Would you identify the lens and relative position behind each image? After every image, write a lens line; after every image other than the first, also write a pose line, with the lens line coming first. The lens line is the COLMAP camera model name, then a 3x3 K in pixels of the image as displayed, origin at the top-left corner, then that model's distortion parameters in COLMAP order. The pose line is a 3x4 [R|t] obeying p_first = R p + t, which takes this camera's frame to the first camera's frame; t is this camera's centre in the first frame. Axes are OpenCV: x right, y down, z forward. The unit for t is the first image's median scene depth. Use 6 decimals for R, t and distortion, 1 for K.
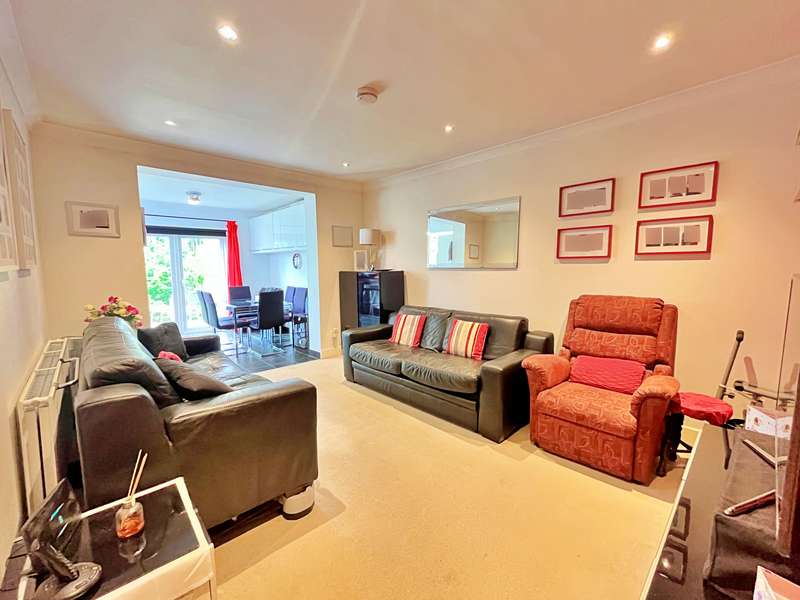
lens RADIAL K [[330.0, 0, 400.0], [0, 330.0, 300.0], [0, 0, 1]] dist [0.012829, -0.000175]
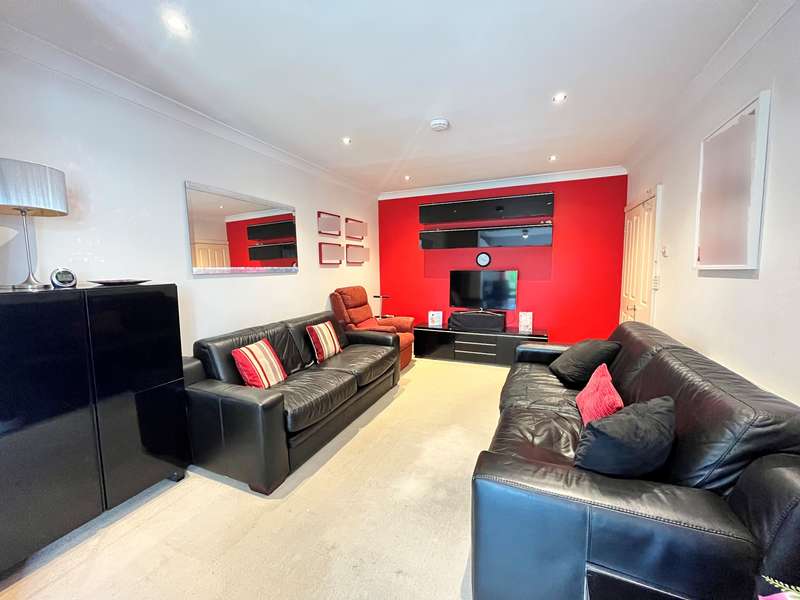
lens RADIAL K [[334.6, 0, 400.0], [0, 334.6, 300.0], [0, 0, 1]] dist [-0.009390, -0.000738]
pose [[-0.417486, -0.081892, 0.904985, -0.900789], [0.106260, 0.984698, 0.138125, -0.136359], [-0.902449, 0.153829, -0.402396, 1.295357]]
